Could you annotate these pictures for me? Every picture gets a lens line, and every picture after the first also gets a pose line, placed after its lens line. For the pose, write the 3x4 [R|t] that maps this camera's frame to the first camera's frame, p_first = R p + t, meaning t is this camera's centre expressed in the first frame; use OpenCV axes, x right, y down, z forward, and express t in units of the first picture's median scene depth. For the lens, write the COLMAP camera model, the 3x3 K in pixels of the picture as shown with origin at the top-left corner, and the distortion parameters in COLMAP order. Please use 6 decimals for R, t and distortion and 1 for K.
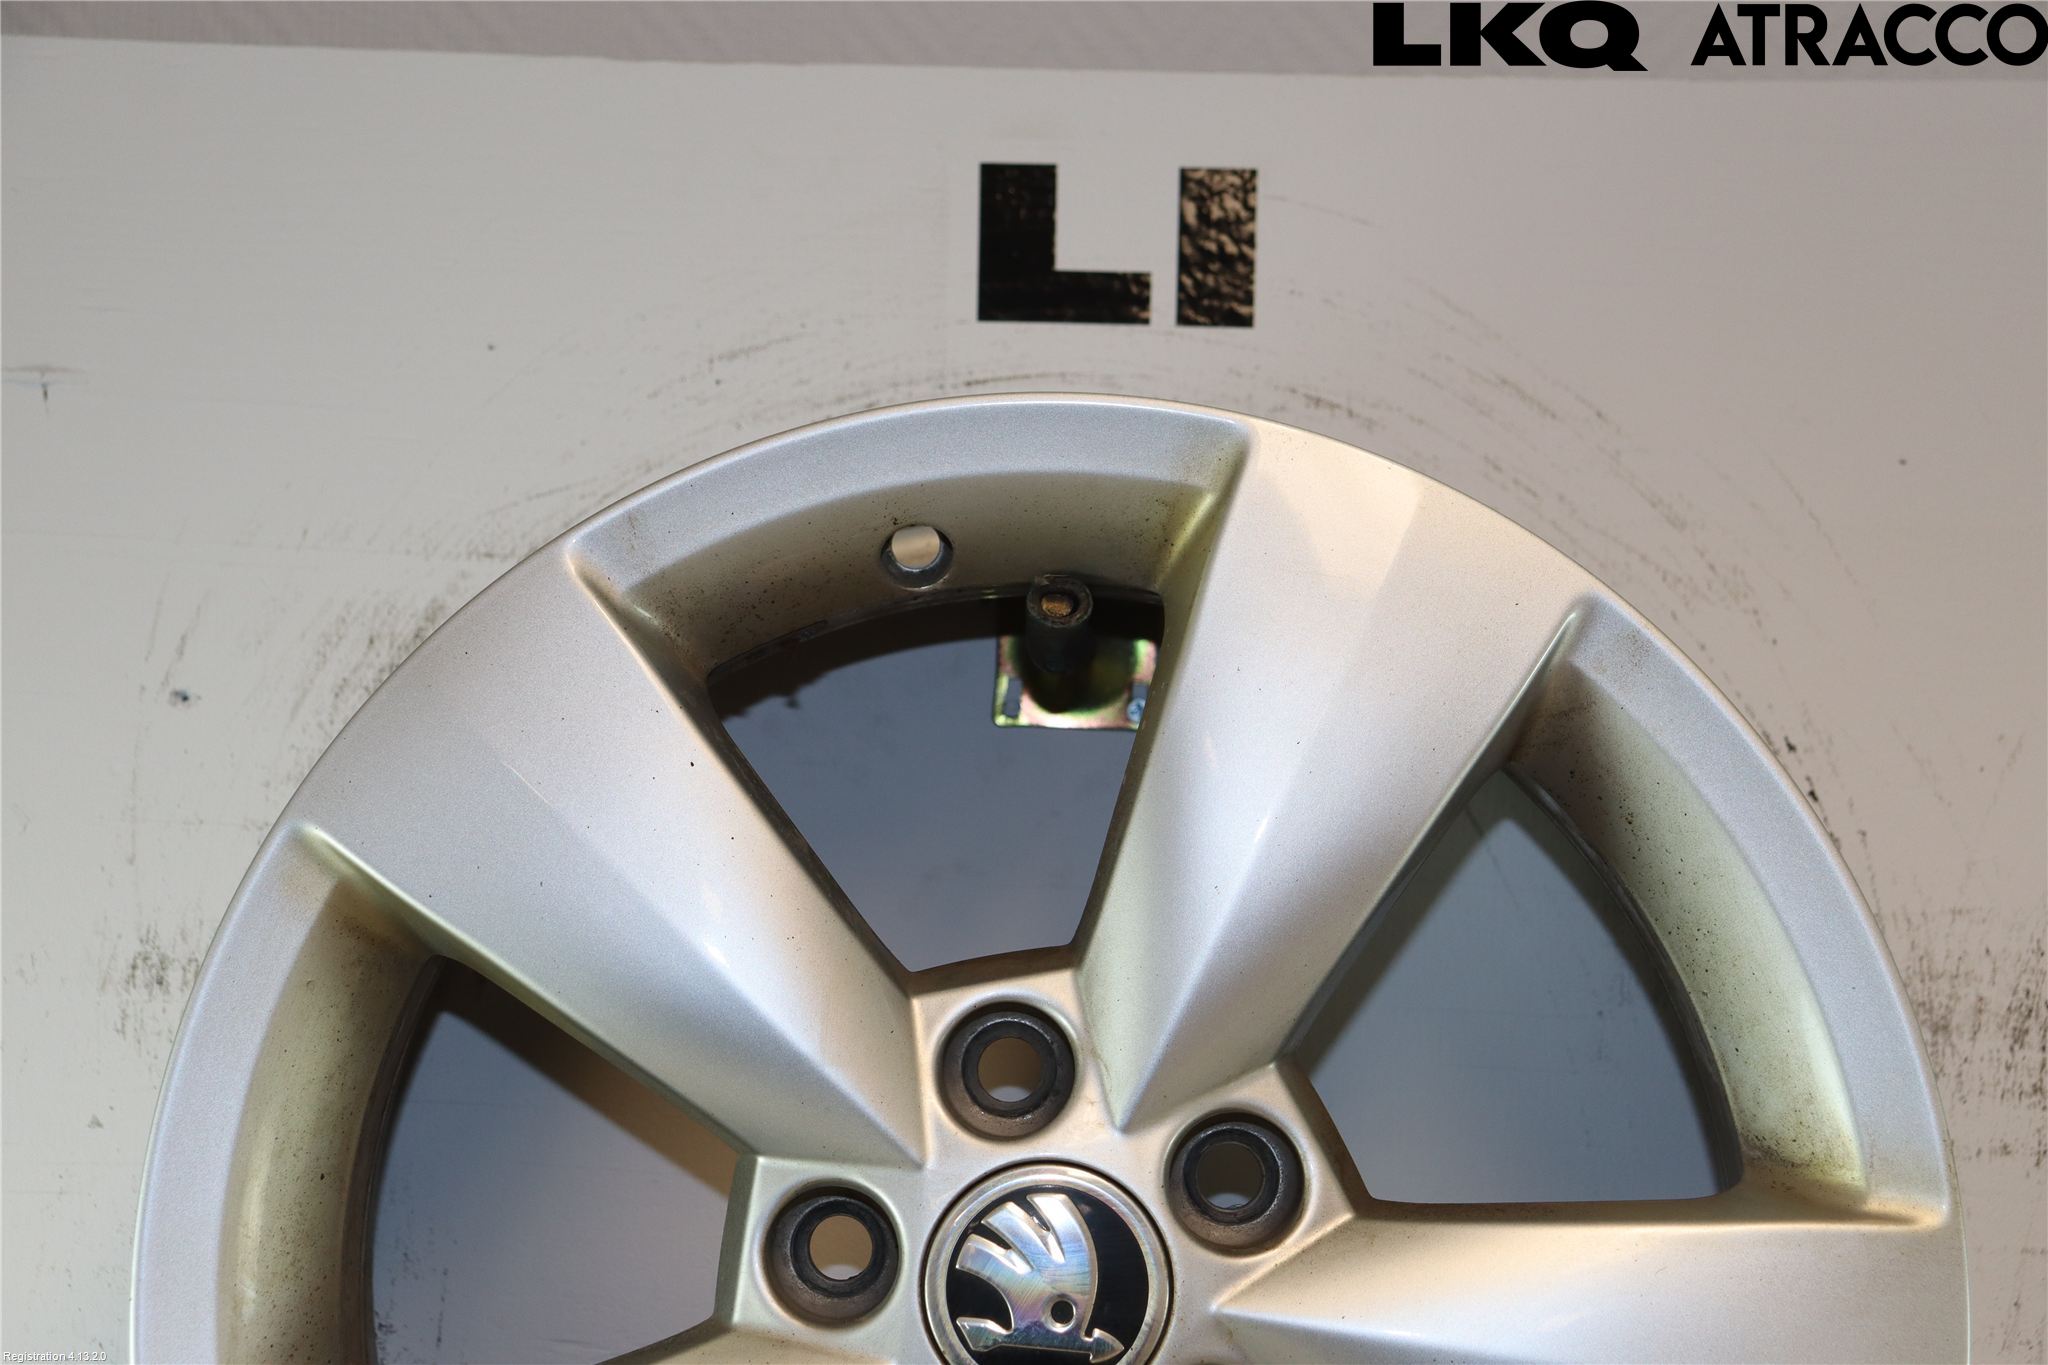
lens RADIAL K [[3591.2, 0, 1024.7], [0, 3591.2, 695.5], [0, 0, 1]] dist [0.126020, 0.449266]
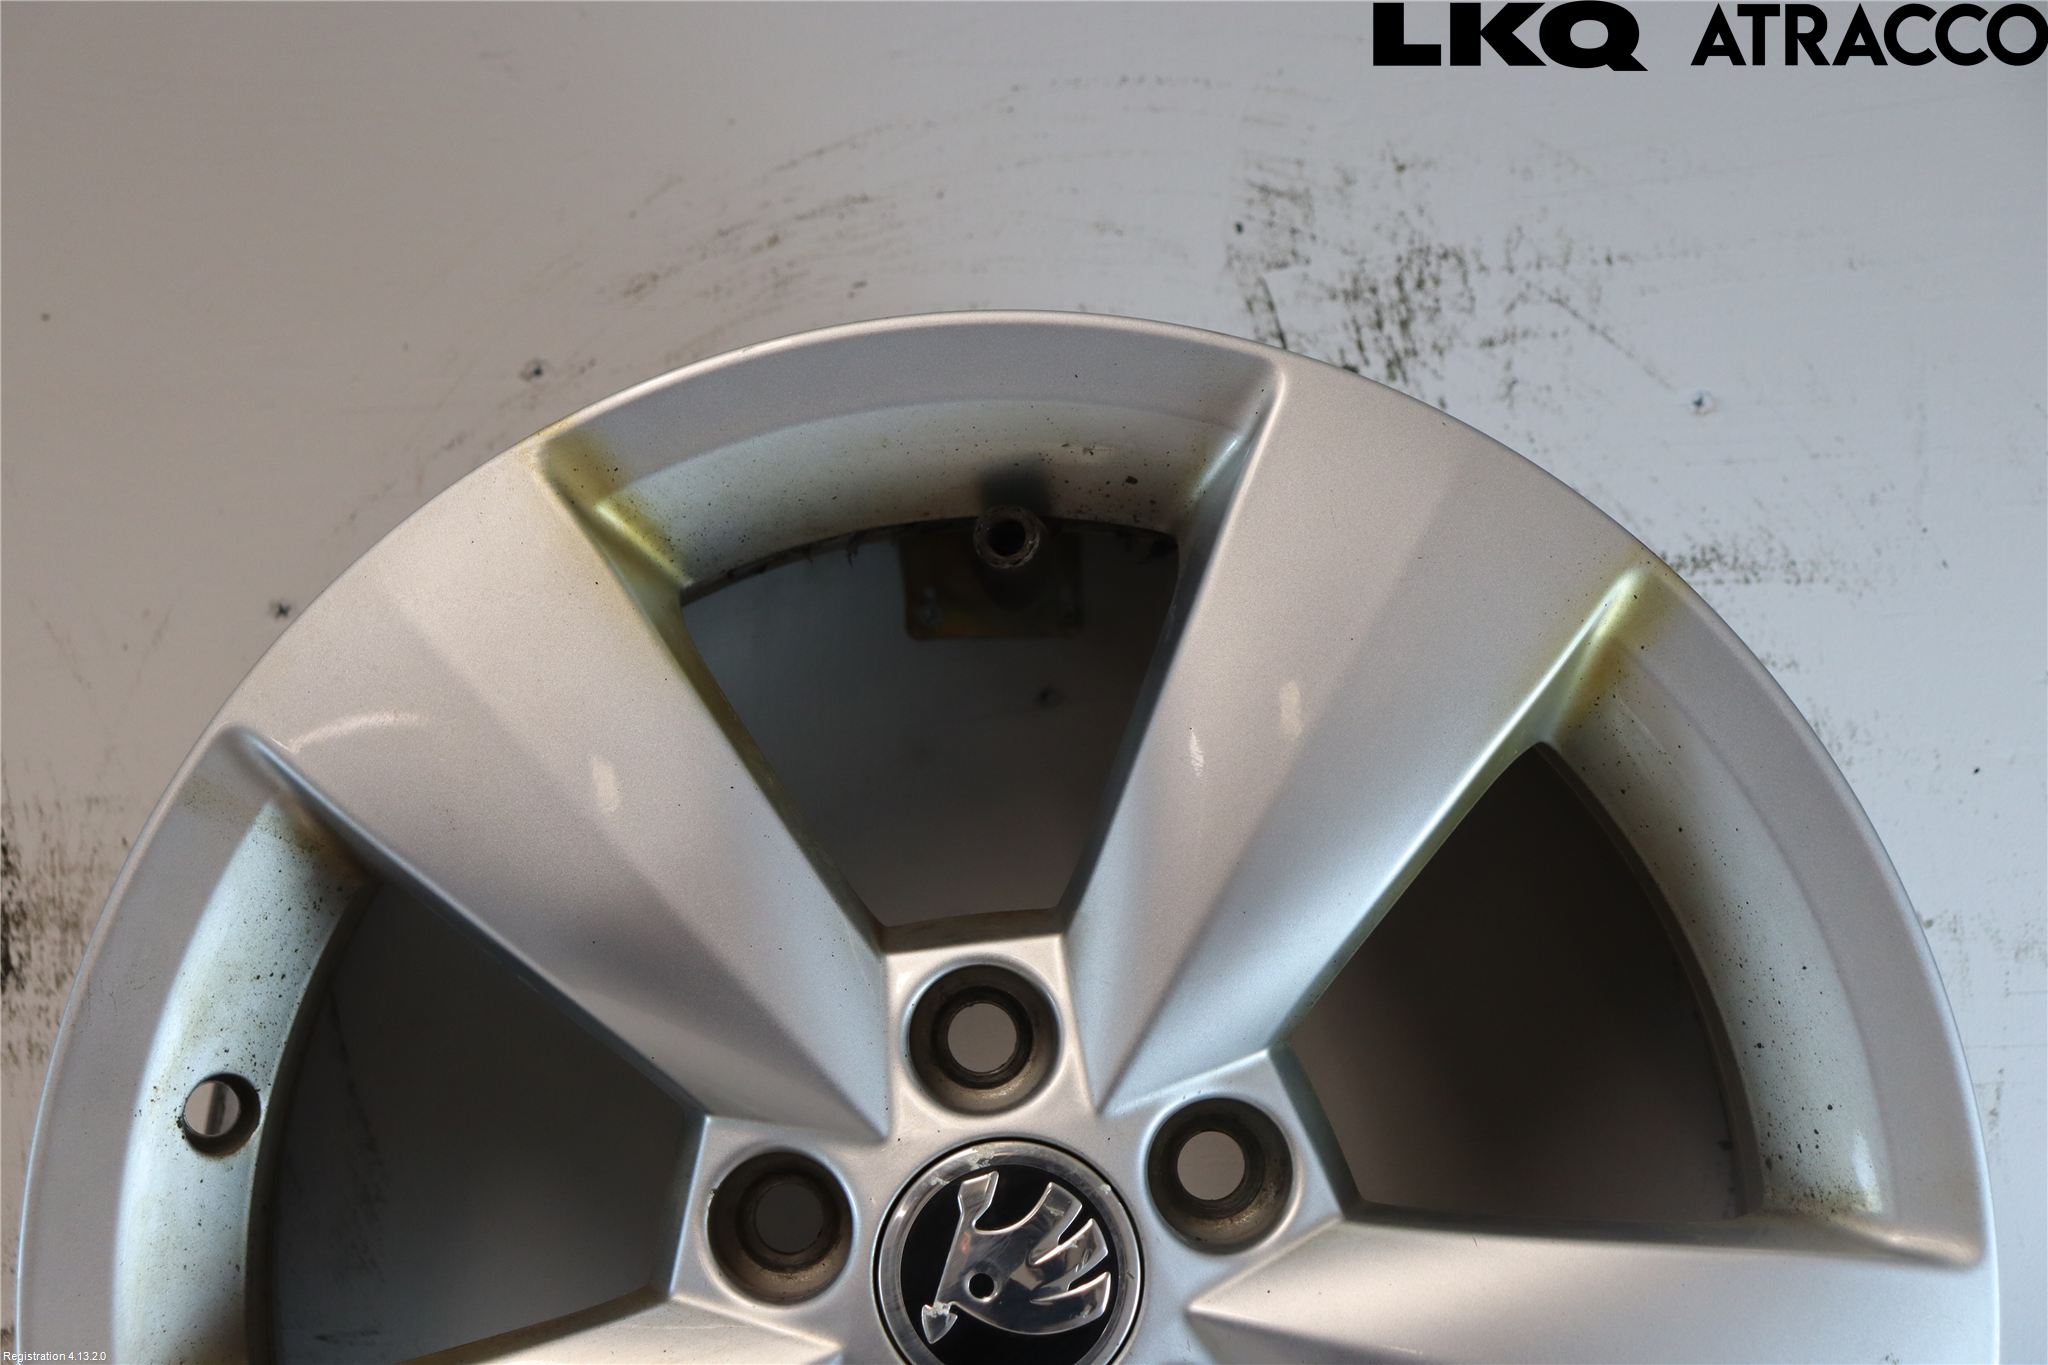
lens RADIAL K [[3787.6, 0, 1024.0], [0, 3787.6, 682.5], [0, 0, 1]] dist [0.164153, 0.234682]
pose [[0.999900, -0.013740, 0.003271, 0.495679], [0.013708, 0.999860, 0.009566, 0.023242], [-0.003402, -0.009520, 0.999949, 0.015724]]
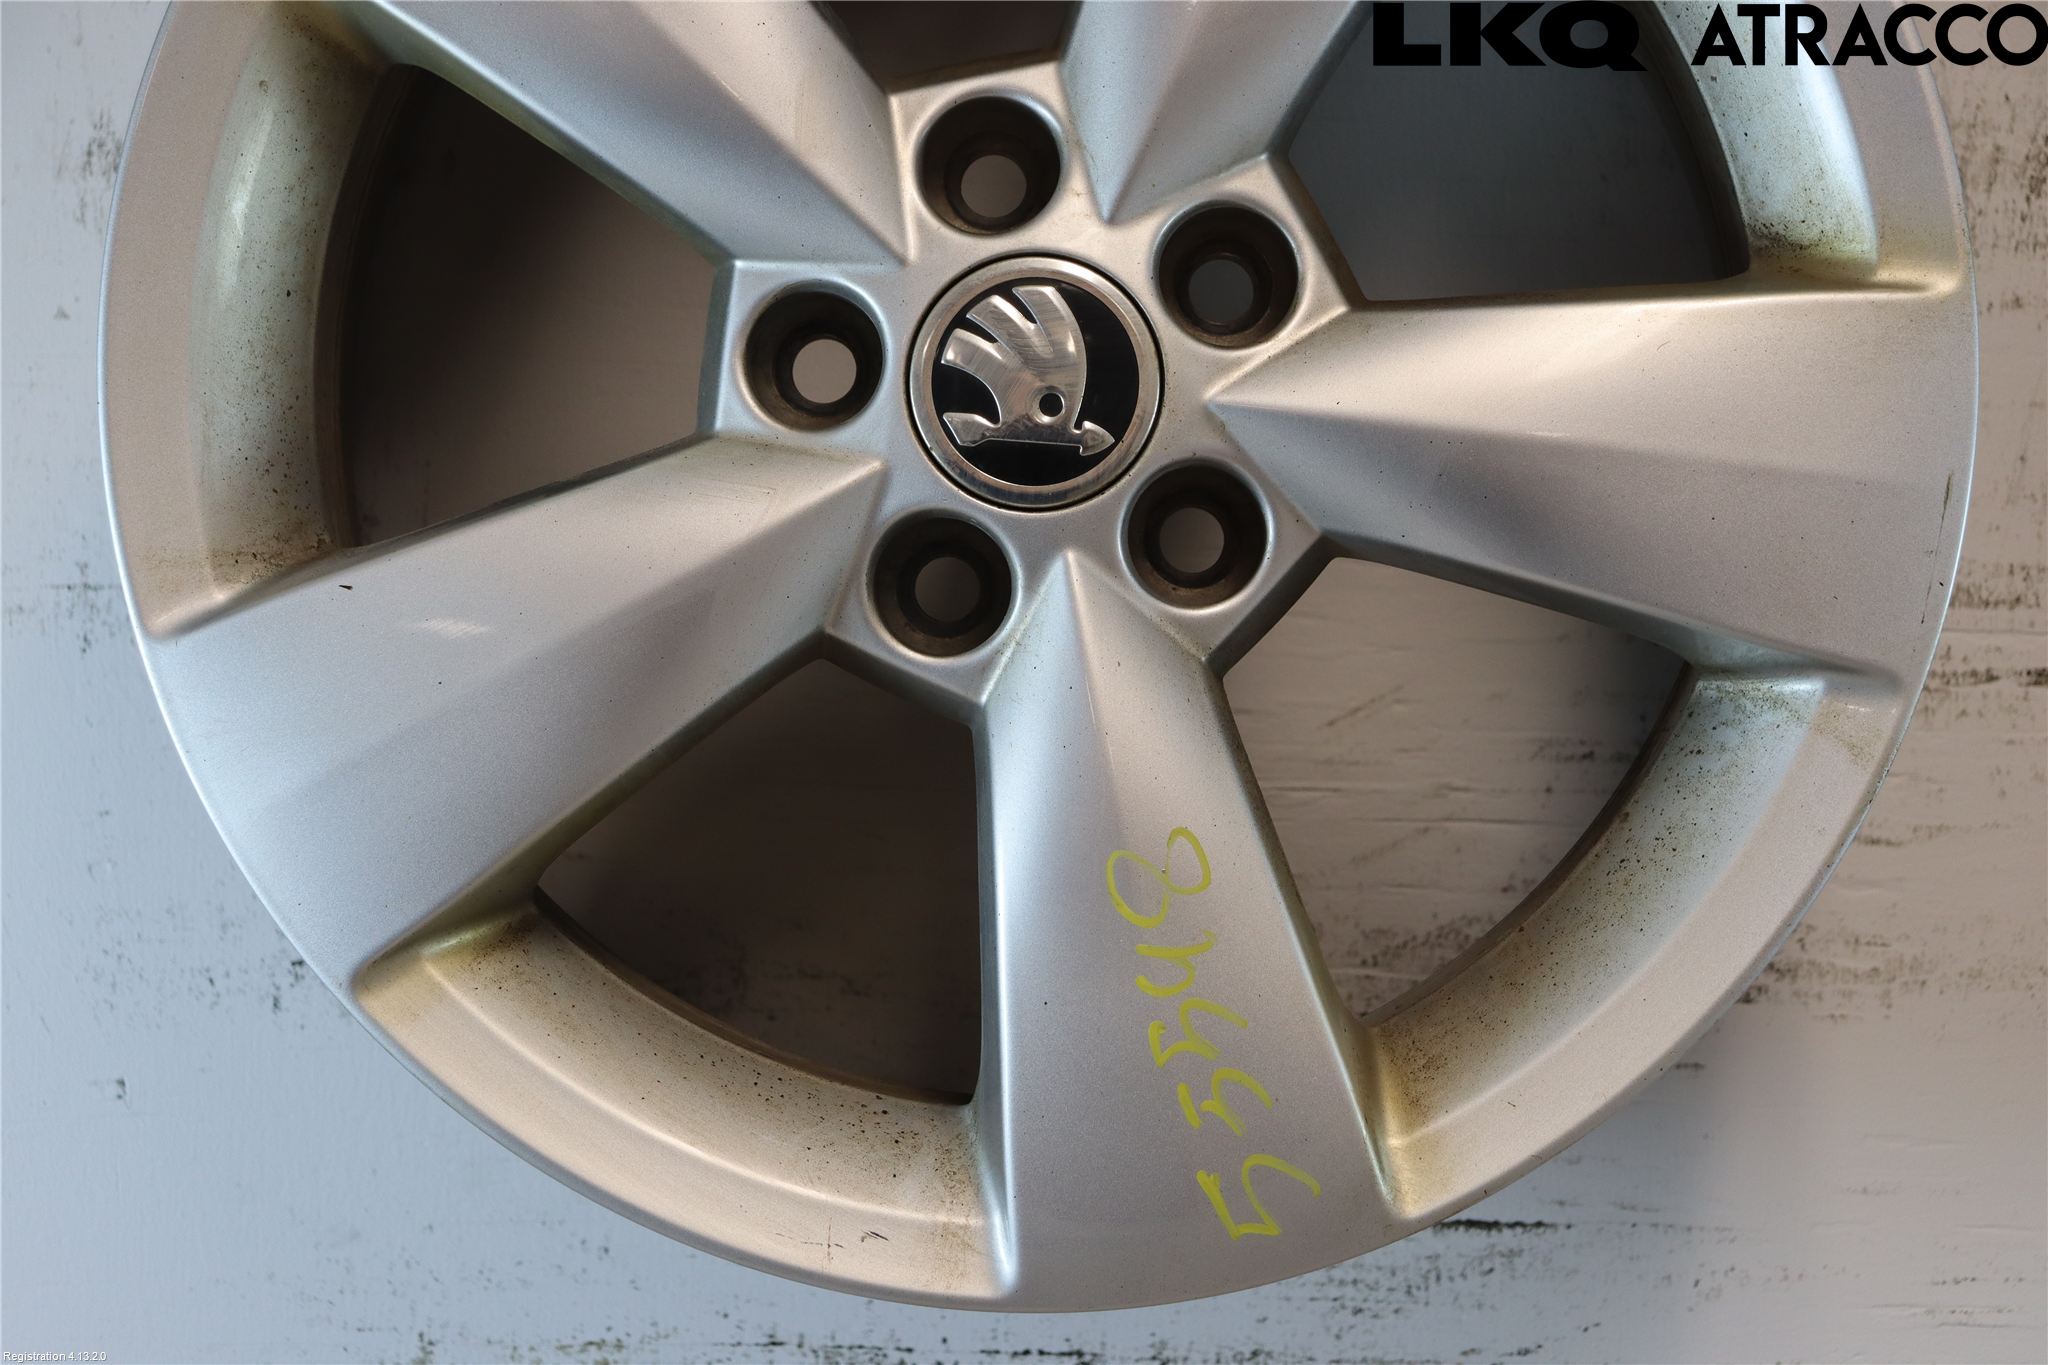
lens RADIAL K [[3591.2, 0, 1024.7], [0, 3591.2, 695.5], [0, 0, 1]] dist [0.126020, 0.449266]
pose [[0.999818, -0.018964, -0.001999, 0.003049], [0.019066, 0.992441, 0.121236, 0.105660], [-0.000315, -0.121252, 0.992622, 0.018120]]
